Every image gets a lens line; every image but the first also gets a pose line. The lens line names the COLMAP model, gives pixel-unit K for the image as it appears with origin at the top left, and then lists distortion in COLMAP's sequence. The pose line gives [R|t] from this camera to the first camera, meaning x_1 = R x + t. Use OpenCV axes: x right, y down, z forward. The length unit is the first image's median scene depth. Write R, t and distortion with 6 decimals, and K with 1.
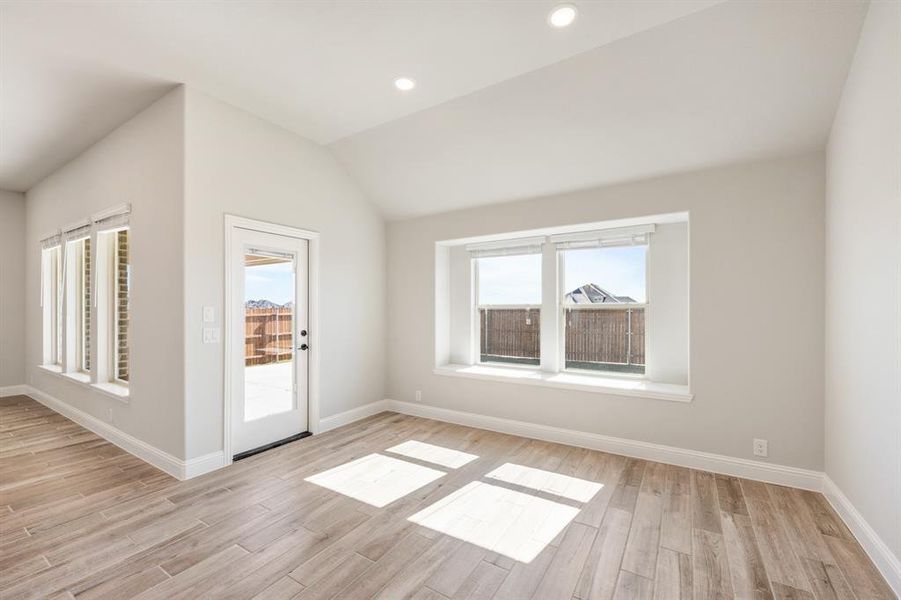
lens RADIAL K [[367.8, 0, 450.2], [0, 367.8, 304.5], [0, 0, 1]] dist [-0.001054, 0.000091]
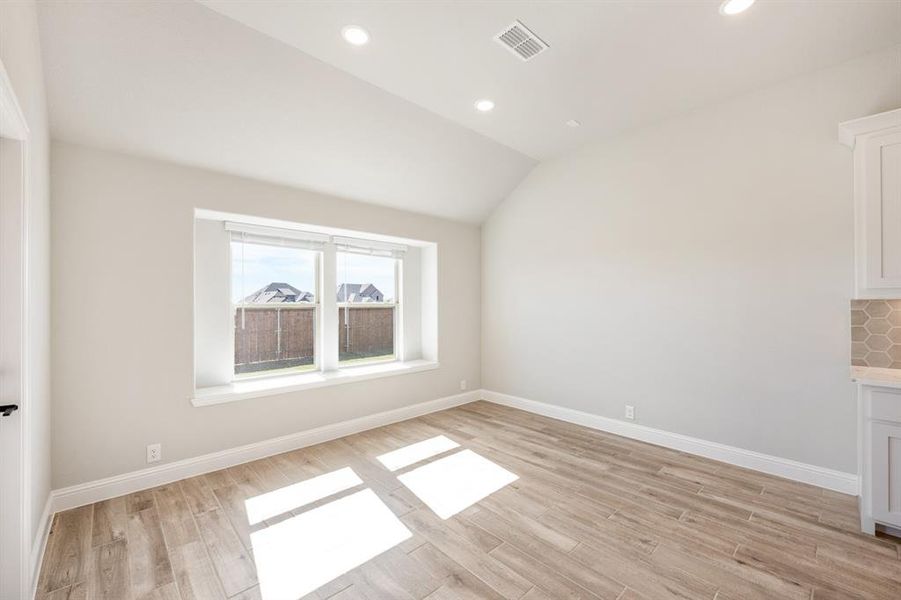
lens RADIAL K [[369.3, 0, 451.8], [0, 369.3, 302.3], [0, 0, 1]] dist [-0.000304, -0.000218]
pose [[0.250212, 0.010568, 0.968133, -0.691124], [-0.006520, 0.999936, -0.009230, 0.004491], [-0.968169, -0.004003, 0.250265, 0.468699]]
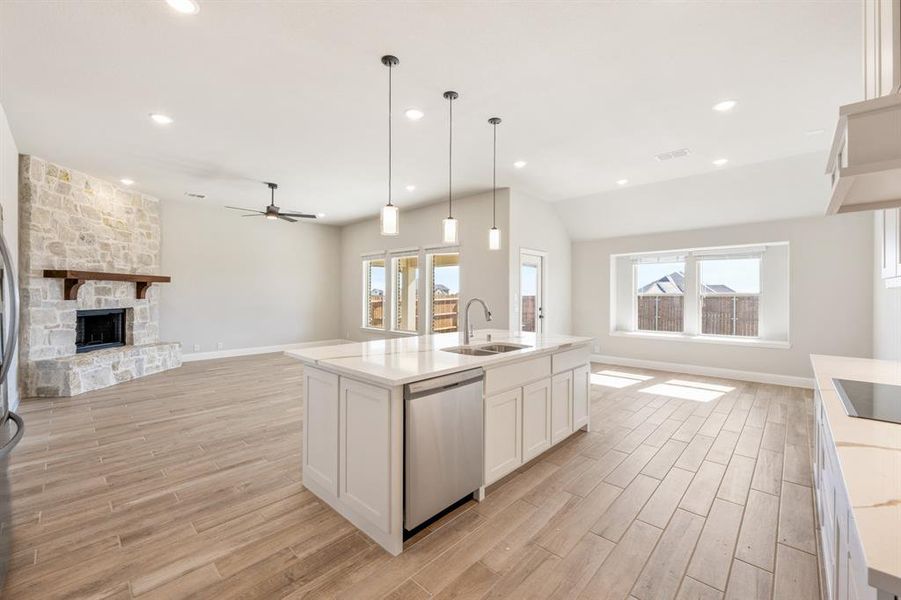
lens RADIAL K [[361.5, 0, 451.6], [0, 361.5, 295.4], [0, 0, 1]] dist [-0.002073, -0.000137]
pose [[0.981539, 0.004696, -0.191204, -0.515369], [-0.003273, 0.999965, 0.007757, -0.001072], [0.191234, -0.006988, 0.981520, -0.858147]]
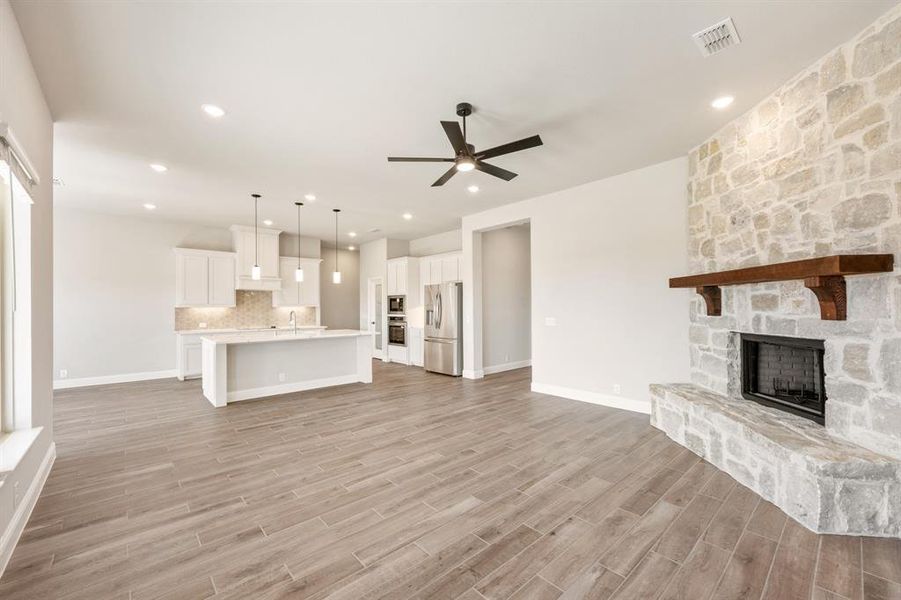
lens RADIAL K [[367.8, 0, 450.2], [0, 367.8, 304.5], [0, 0, 1]] dist [-0.001054, 0.000091]
pose [[-0.960863, 0.010891, 0.276812, -1.805429], [0.007713, 0.999891, -0.012567, 0.008204], [-0.276918, -0.009940, -0.960842, 1.411102]]
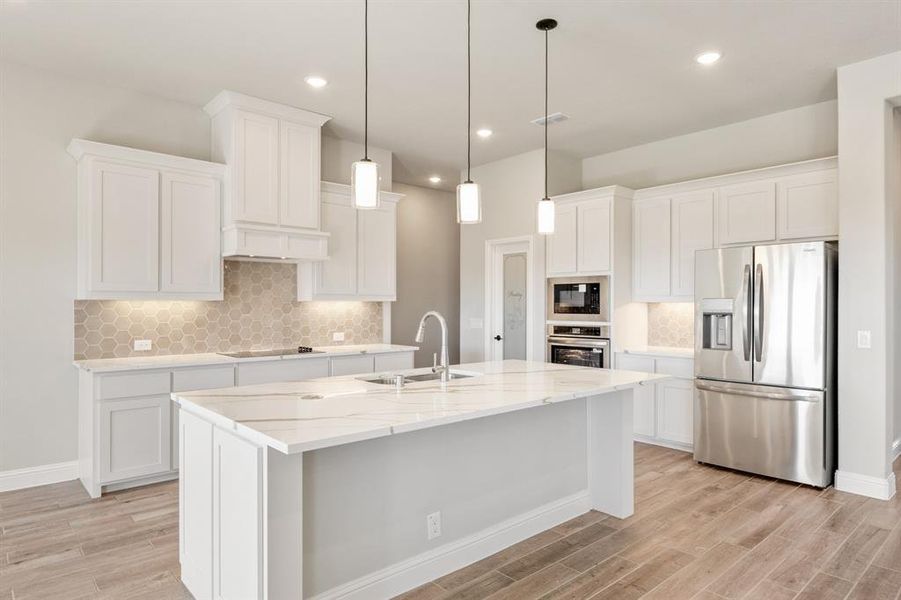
lens RADIAL K [[539.5, 0, 455.6], [0, 539.5, 306.2], [0, 0, 1]] dist [-0.001259, -0.000053]
pose [[-0.962080, 0.000509, 0.272767, -0.884238], [-0.000714, 0.999990, -0.004384, 0.005612], [-0.272766, -0.004412, -0.962070, 0.771047]]
